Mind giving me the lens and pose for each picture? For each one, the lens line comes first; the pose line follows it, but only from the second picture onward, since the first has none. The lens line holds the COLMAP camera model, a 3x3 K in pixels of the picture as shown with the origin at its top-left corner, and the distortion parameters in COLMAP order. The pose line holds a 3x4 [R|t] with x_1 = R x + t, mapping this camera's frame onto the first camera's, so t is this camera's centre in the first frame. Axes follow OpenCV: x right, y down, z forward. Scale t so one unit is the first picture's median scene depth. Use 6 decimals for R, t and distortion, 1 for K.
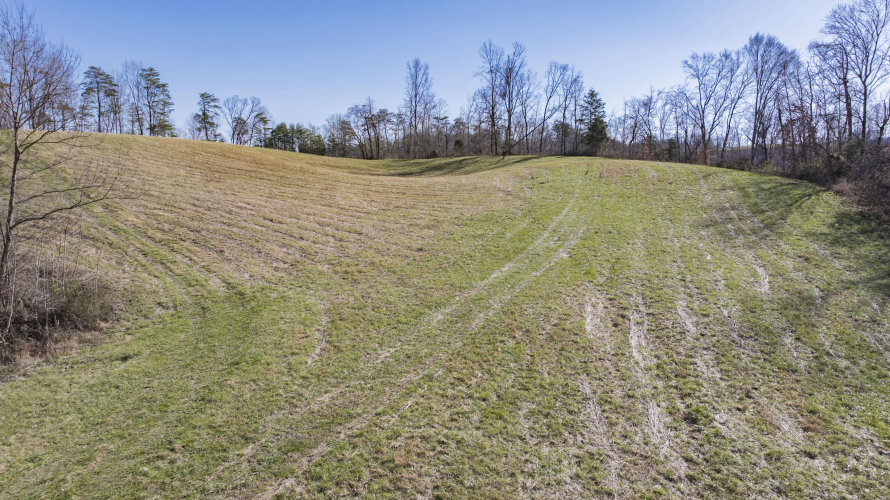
lens RADIAL K [[633.6, 0, 451.6], [0, 633.6, 246.9], [0, 0, 1]] dist [-0.032032, 0.029534]
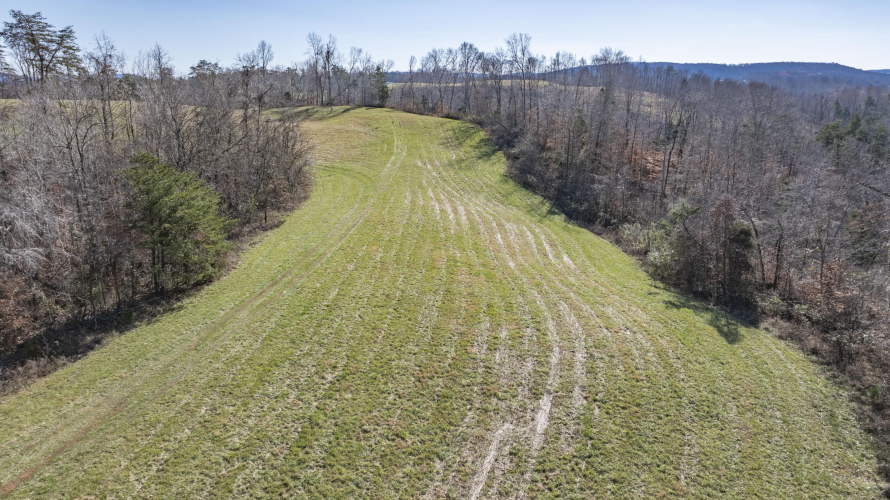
lens RADIAL K [[633.6, 0, 447.1], [0, 633.6, 255.5], [0, 0, 1]] dist [-0.032032, 0.029534]
pose [[0.927639, -0.093310, 0.361635, -0.262327], [0.045097, 0.989187, 0.139555, 0.026233], [-0.370746, -0.113148, 0.921816, -0.679919]]
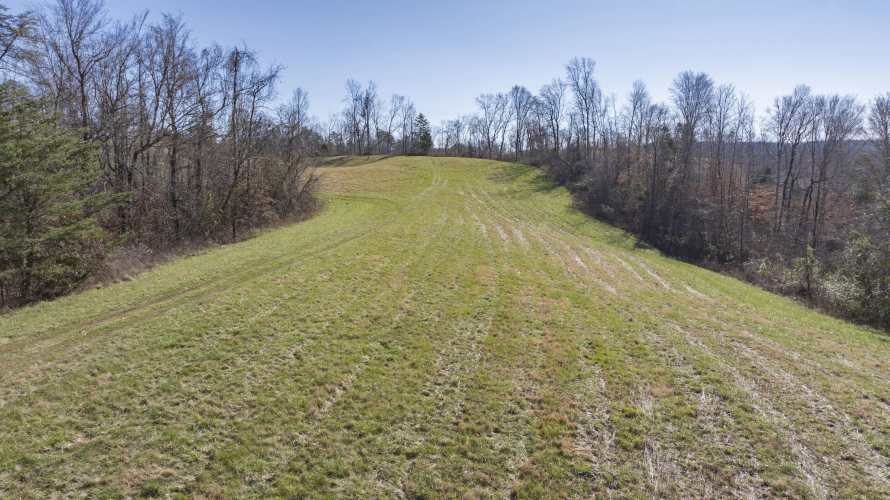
lens RADIAL K [[633.6, 0, 446.8], [0, 633.6, 249.2], [0, 0, 1]] dist [-0.032032, 0.029534]
pose [[0.953174, -0.036865, 0.300166, -0.193763], [0.037682, 0.999285, 0.003069, 0.082137], [-0.300064, 0.008386, 0.953882, -0.495635]]
